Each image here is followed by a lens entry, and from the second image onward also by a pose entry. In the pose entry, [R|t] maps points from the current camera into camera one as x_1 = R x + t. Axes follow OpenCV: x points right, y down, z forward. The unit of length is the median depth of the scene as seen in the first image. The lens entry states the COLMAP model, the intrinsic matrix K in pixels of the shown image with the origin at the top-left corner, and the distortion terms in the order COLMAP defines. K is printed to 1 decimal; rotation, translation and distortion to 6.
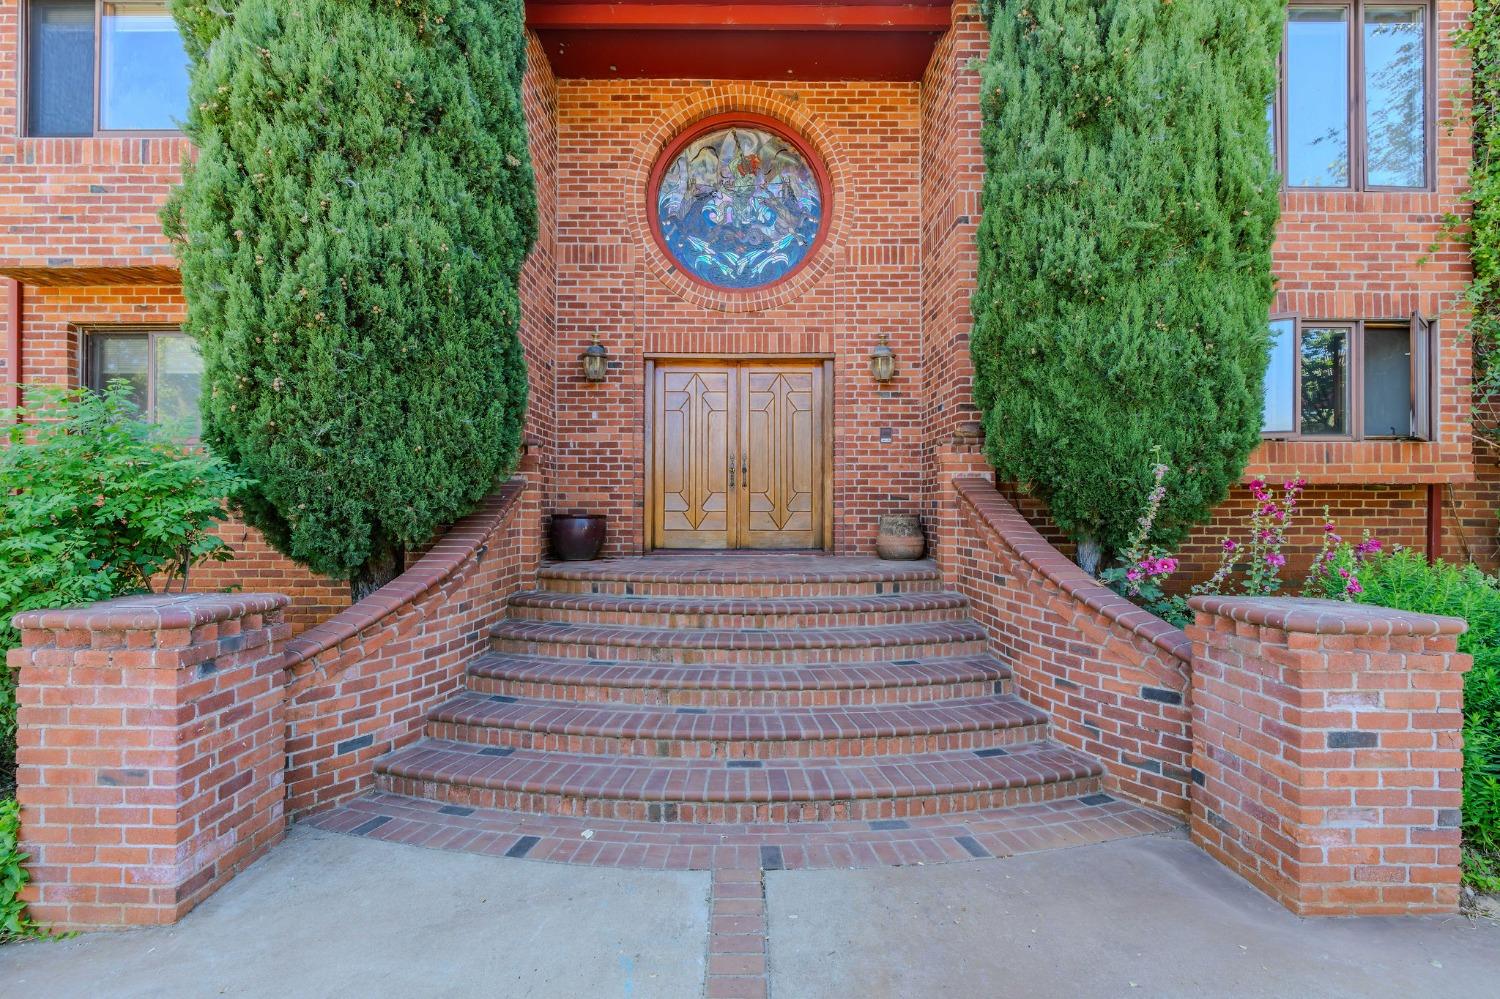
lens RADIAL K [[670.8, 0, 753.4], [0, 670.8, 498.4], [0, 0, 1]] dist [-0.015017, 0.000164]
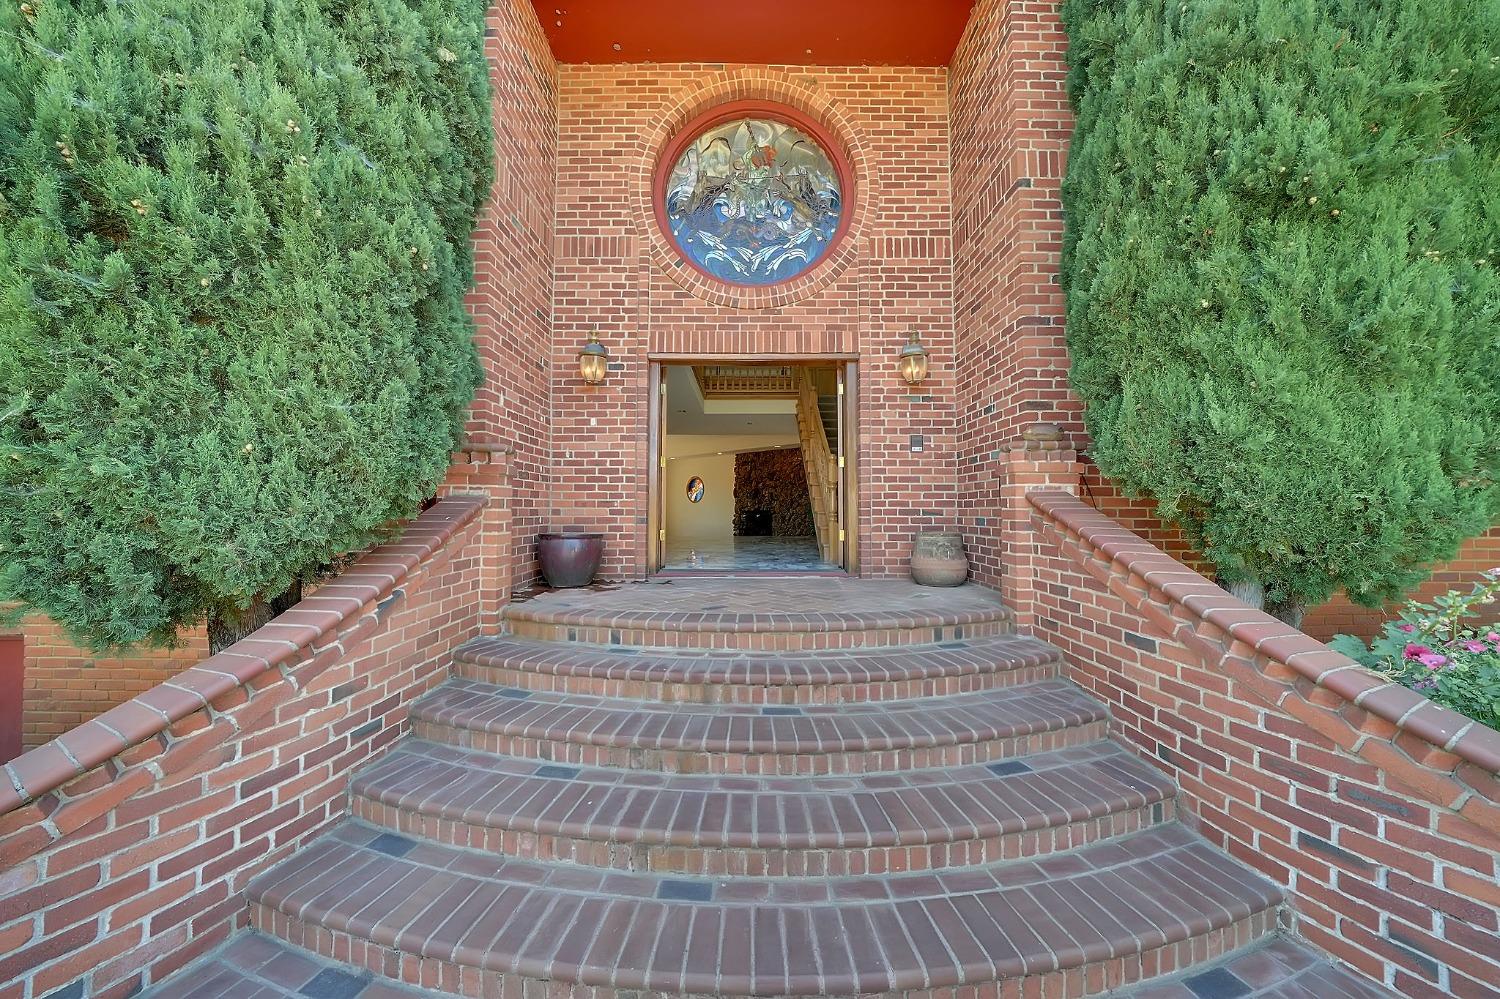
lens RADIAL K [[516.6, 0, 764.0], [0, 516.6, 487.6], [0, 0, 1]] dist [-0.018682, 0.000022]
pose [[0.999920, -0.001460, 0.012593, -0.024914], [0.001857, 0.999501, -0.031537, -0.020376], [-0.012541, 0.031558, 0.999423, 0.470306]]
